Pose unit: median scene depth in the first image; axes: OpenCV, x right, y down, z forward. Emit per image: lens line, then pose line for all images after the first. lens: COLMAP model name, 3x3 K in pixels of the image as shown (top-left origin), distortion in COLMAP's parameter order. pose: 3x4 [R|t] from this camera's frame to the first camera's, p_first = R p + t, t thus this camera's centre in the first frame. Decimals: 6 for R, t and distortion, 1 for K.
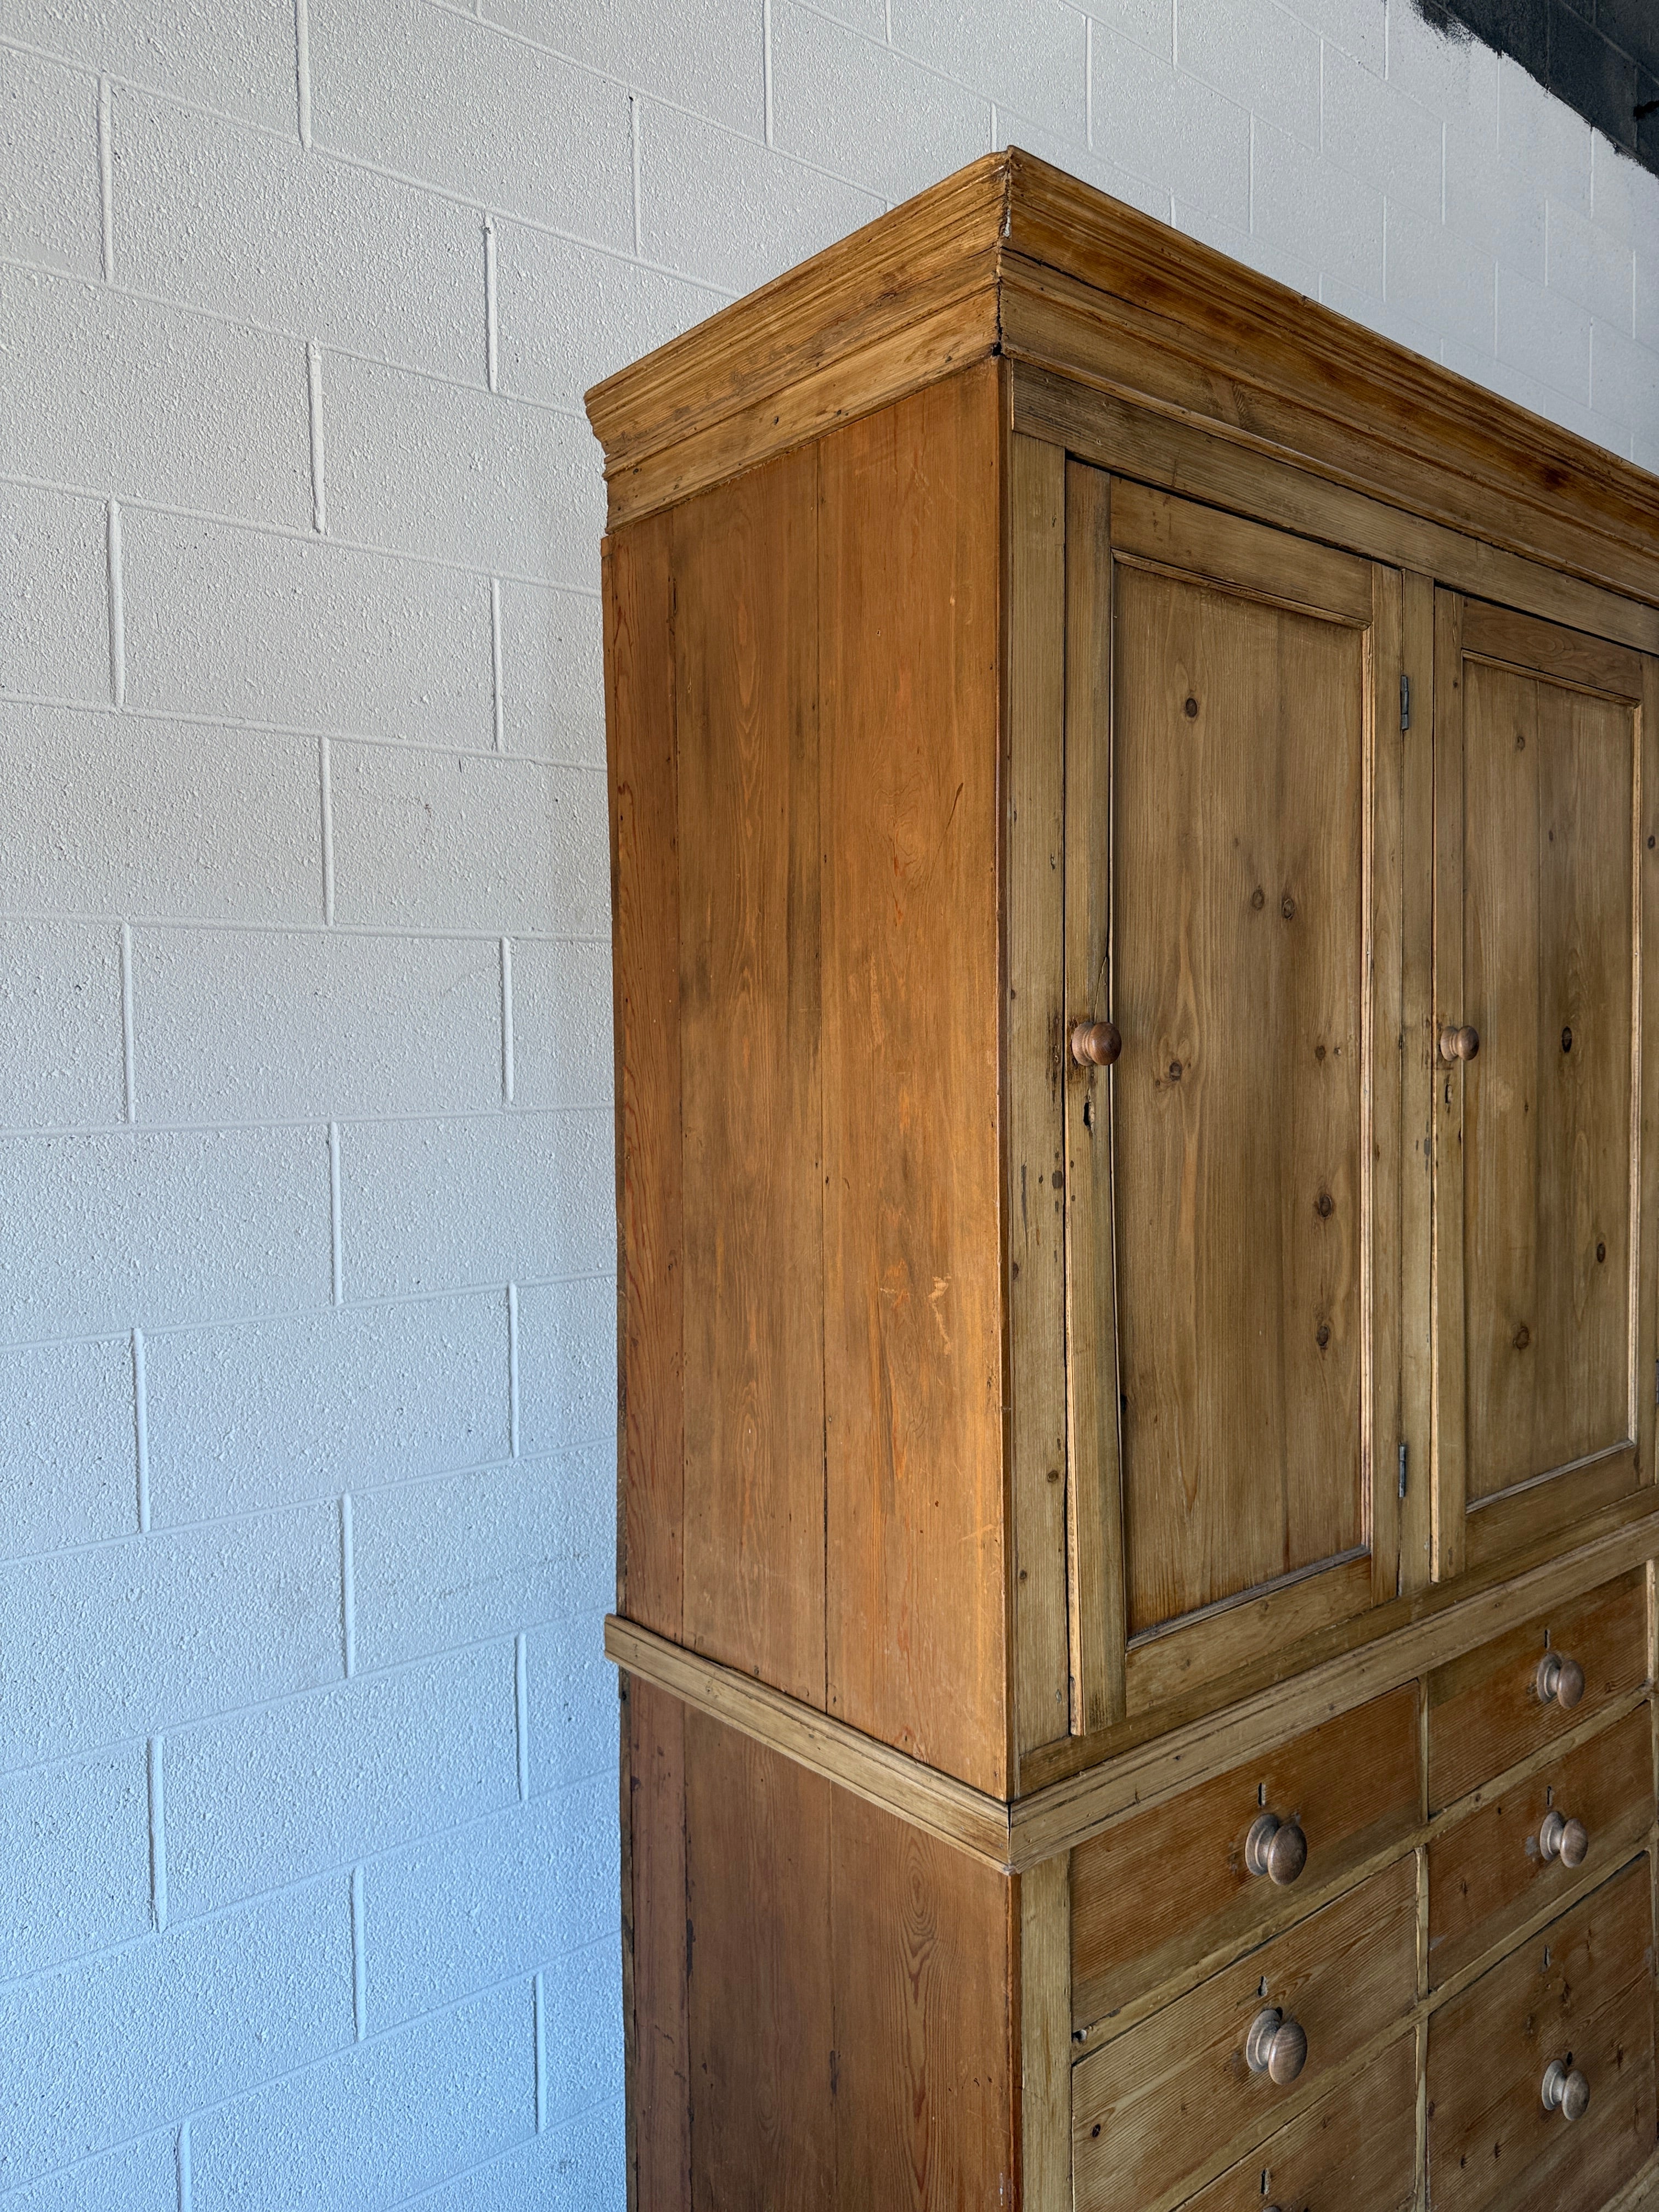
lens RADIAL K [[1576.6, 0, 829.1], [0, 1576.6, 1114.7], [0, 0, 1]] dist [0.074191, -0.121502]
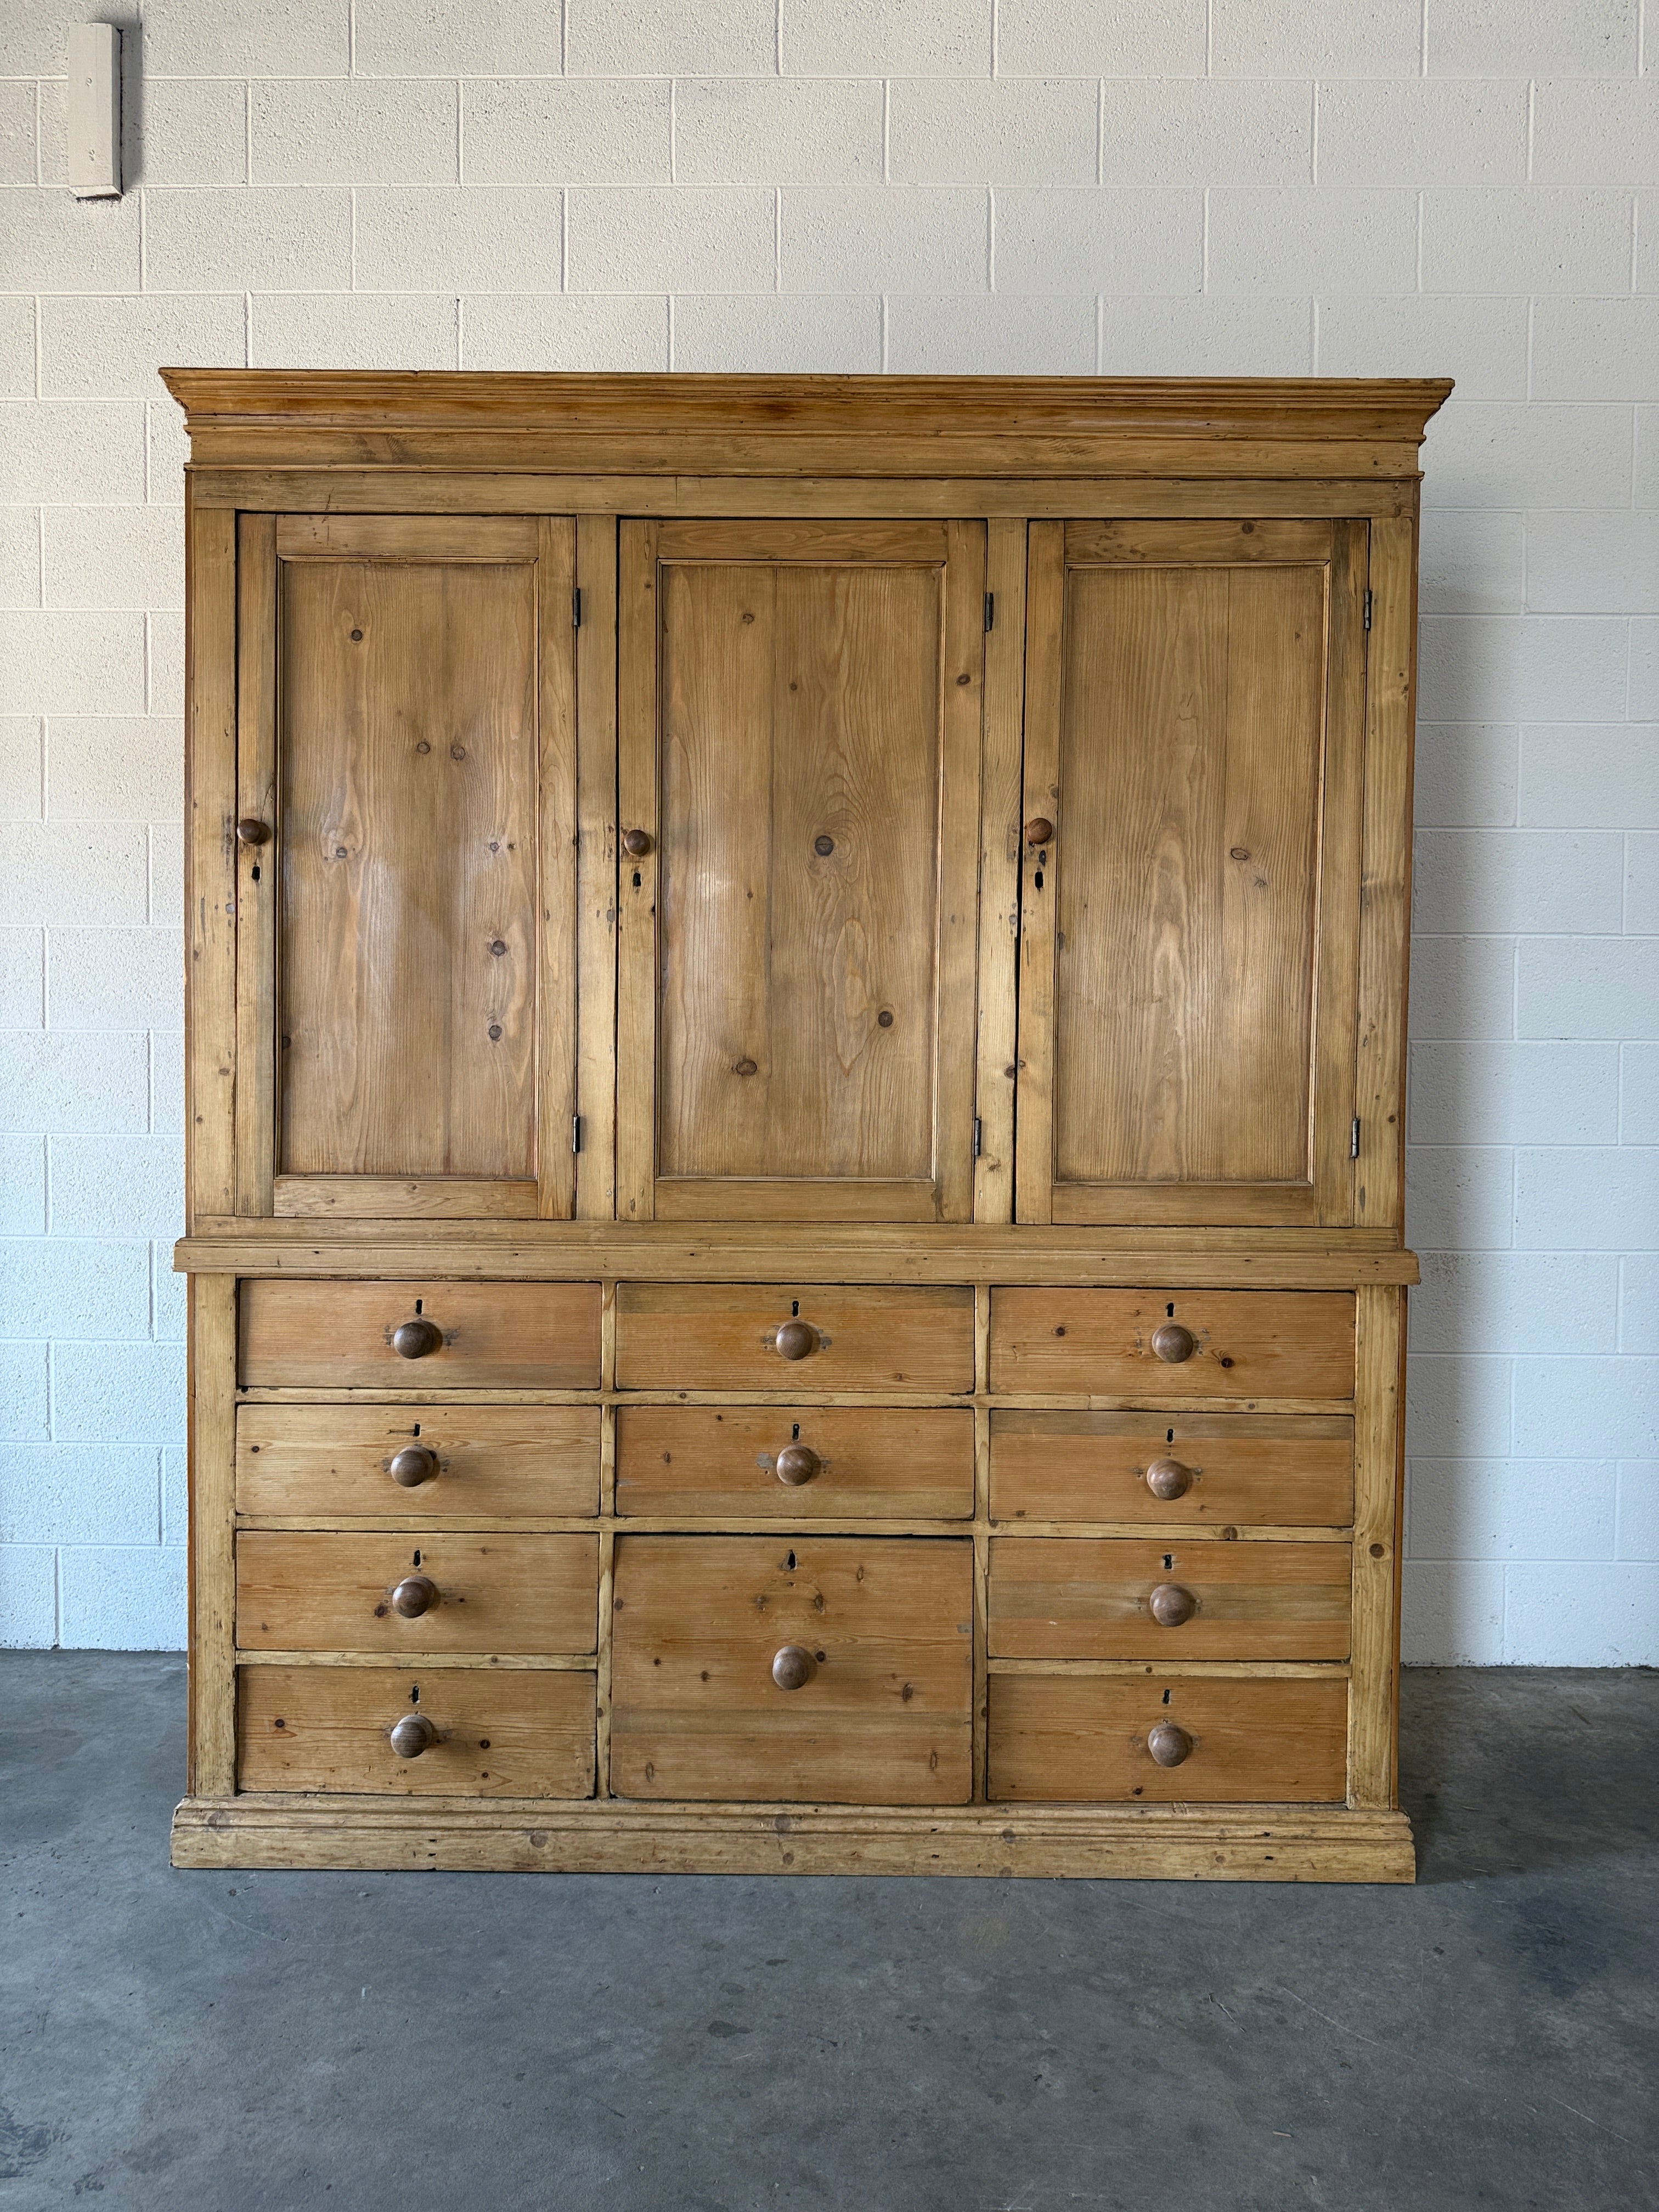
lens RADIAL K [[1567.2, 0, 835.2], [0, 1567.2, 1118.9], [0, 0, 1]] dist [0.096360, -0.175732]
pose [[0.760385, 0.044437, -0.647951, 1.699286], [-0.048550, 0.998754, 0.011521, 0.208145], [0.647656, 0.022698, 0.761595, 0.059841]]
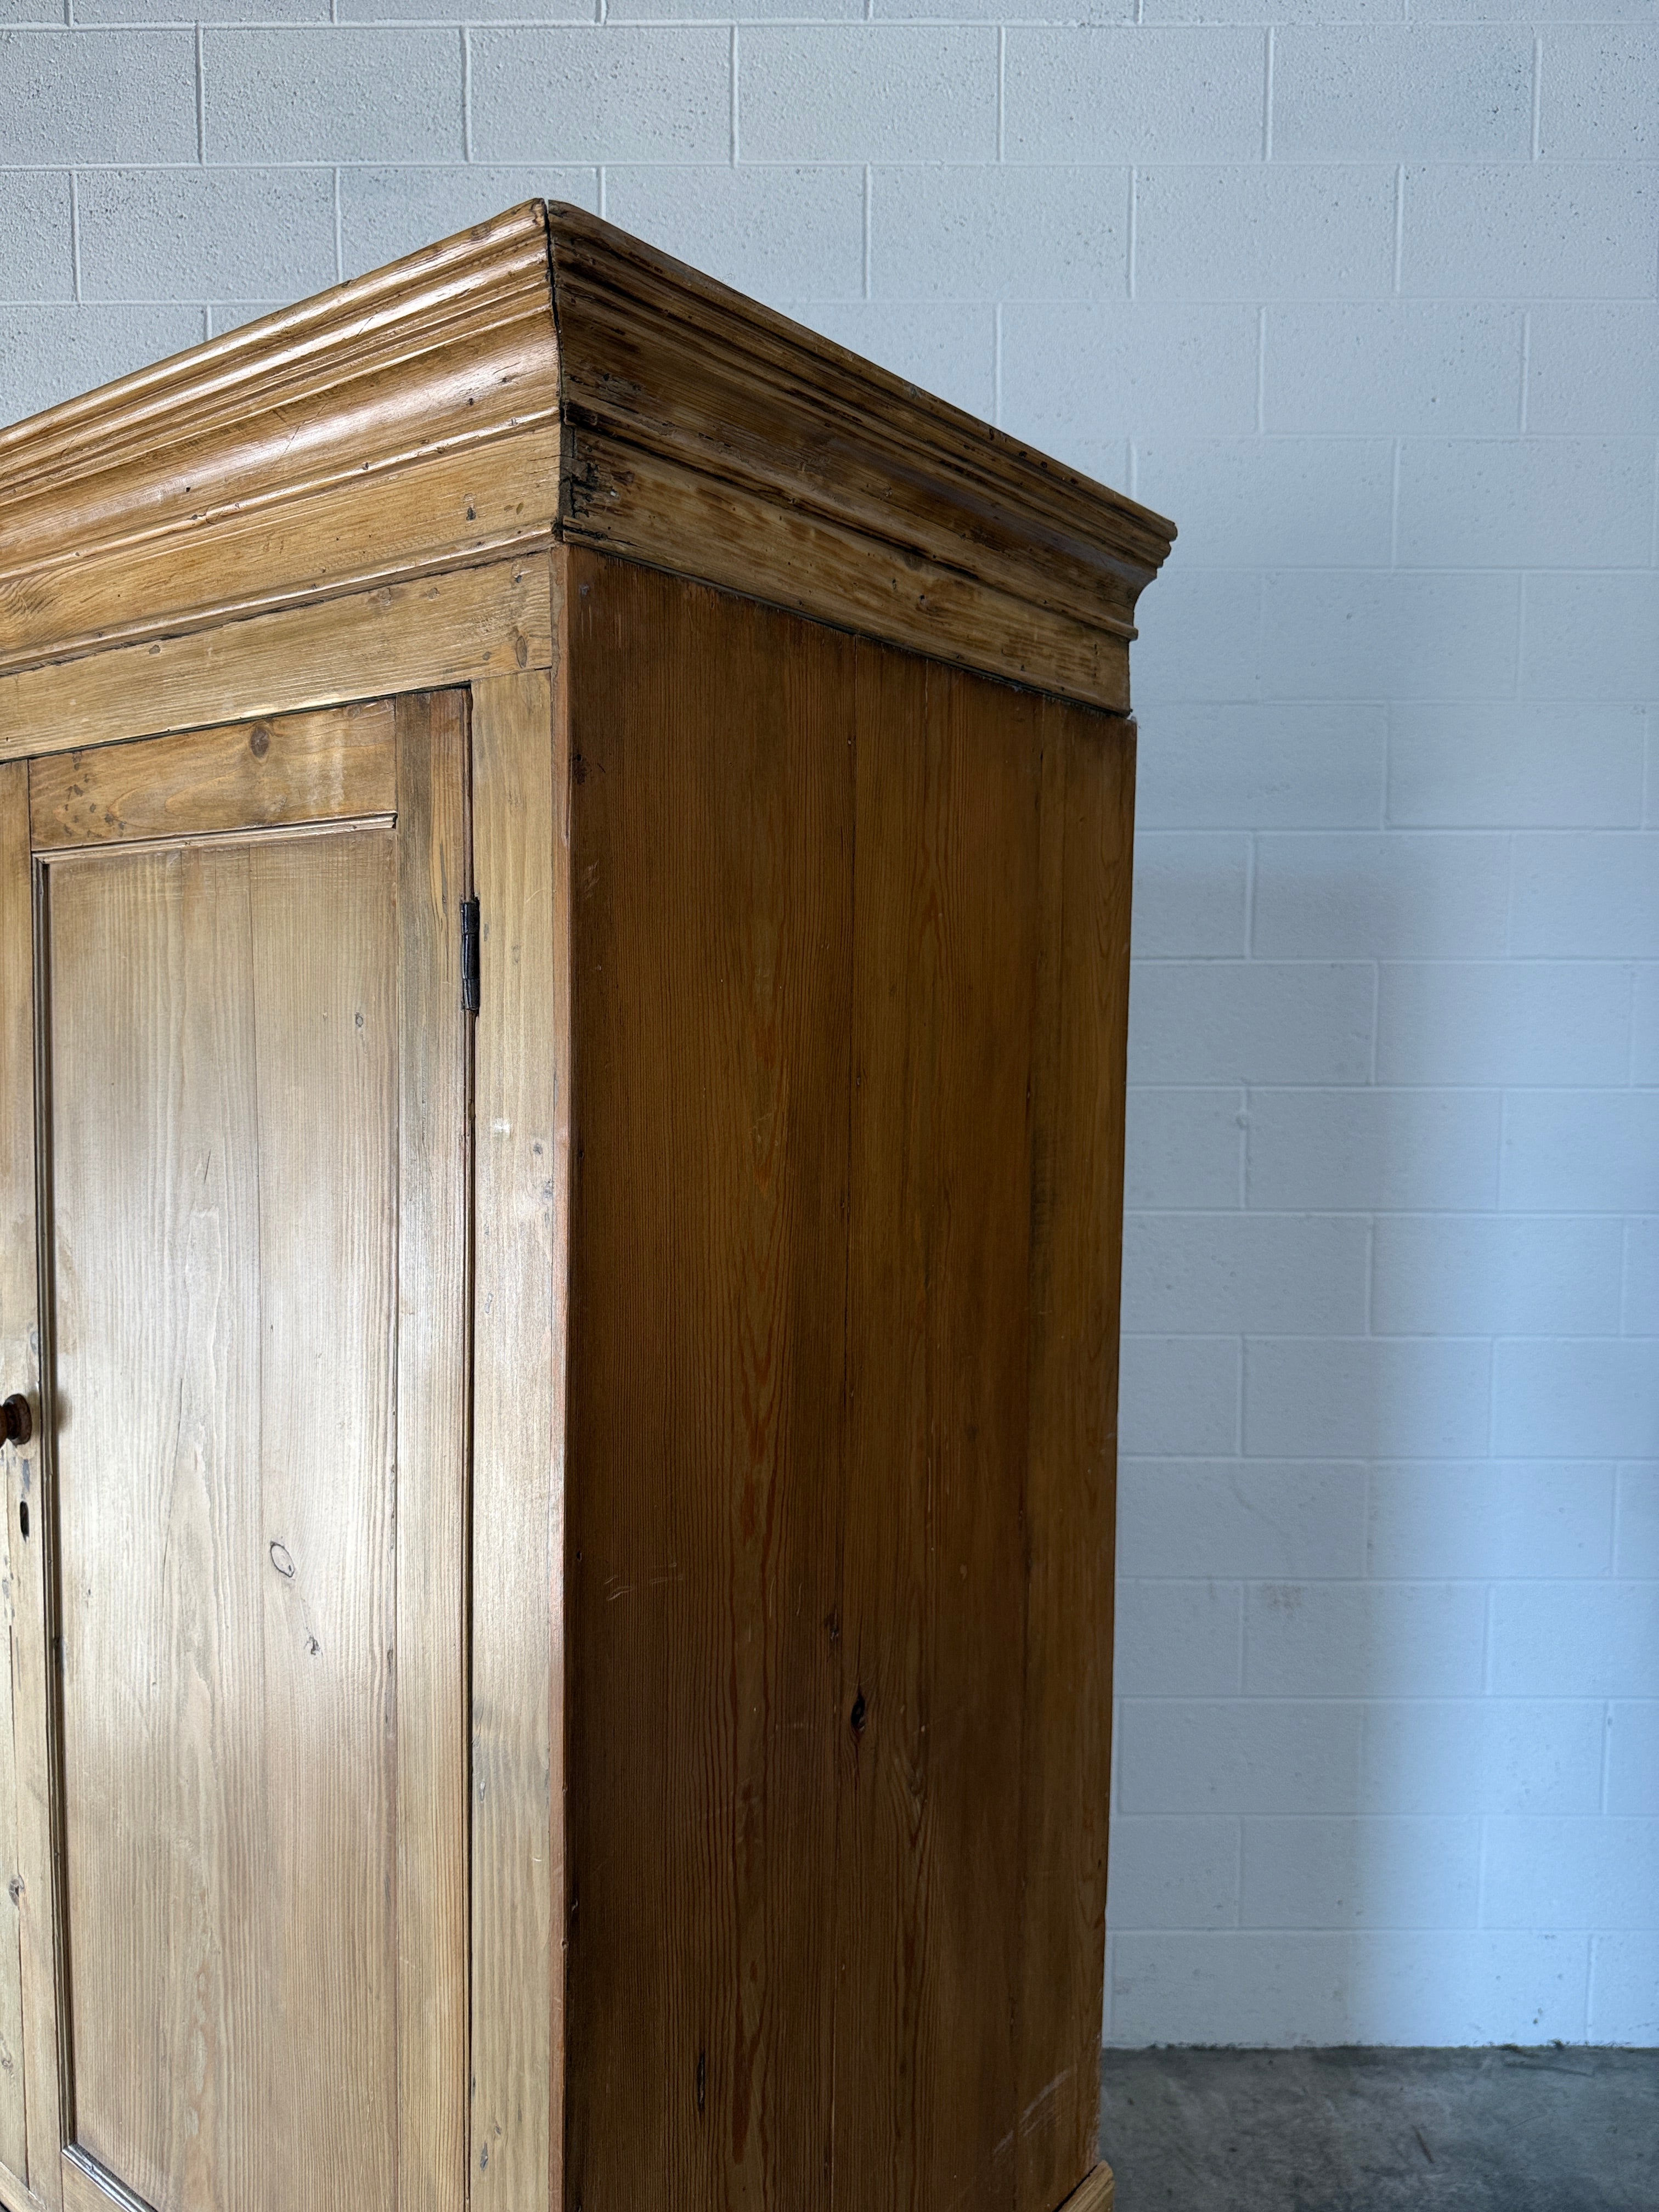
lens RADIAL K [[1596.3, 0, 820.2], [0, 1596.3, 1117.5], [0, 0, 1]] dist [-0.000703, -0.005304]
pose [[0.205283, 0.101402, -0.973436, 1.608783], [-0.056571, 0.994185, 0.091633, -0.327906], [0.977066, 0.036258, 0.209825, 1.664839]]
